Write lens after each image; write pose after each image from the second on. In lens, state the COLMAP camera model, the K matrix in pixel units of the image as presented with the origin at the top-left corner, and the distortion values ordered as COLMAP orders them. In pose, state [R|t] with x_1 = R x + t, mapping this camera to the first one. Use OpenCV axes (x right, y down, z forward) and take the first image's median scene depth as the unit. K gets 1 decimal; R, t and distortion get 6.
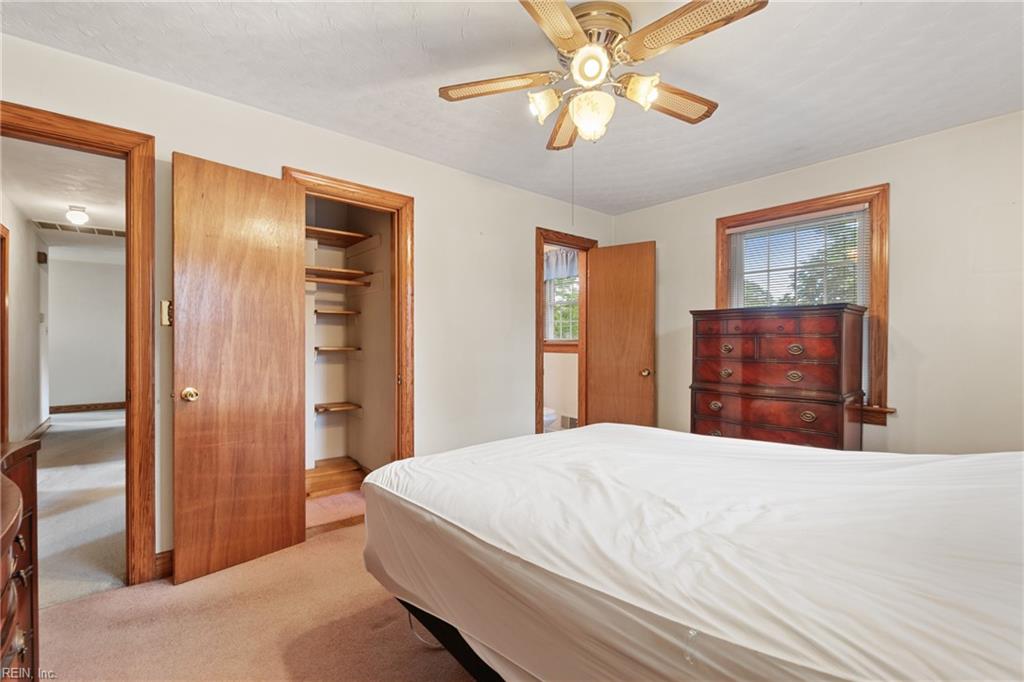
lens RADIAL K [[443.7, 0, 507.7], [0, 443.7, 342.1], [0, 0, 1]] dist [-0.000837, -0.000323]
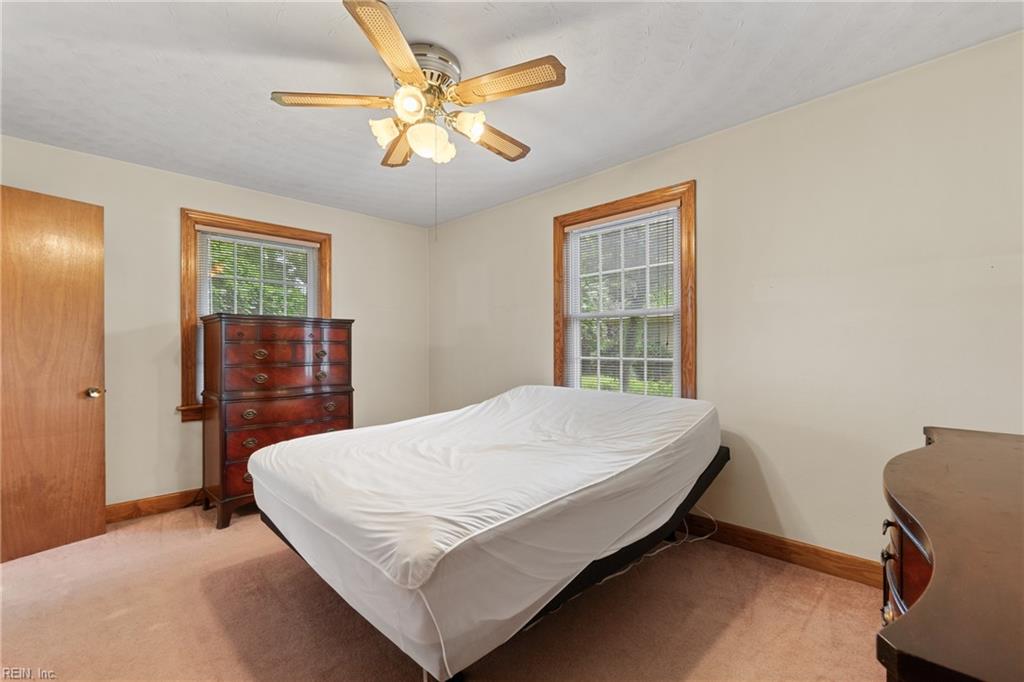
lens RADIAL K [[443.7, 0, 507.7], [0, 443.7, 342.1], [0, 0, 1]] dist [-0.000837, -0.000323]
pose [[-0.070261, 0.007117, 0.997503, -0.957037], [0.003921, 0.999969, -0.006858, -0.006870], [-0.997521, 0.003429, -0.070287, 0.892339]]
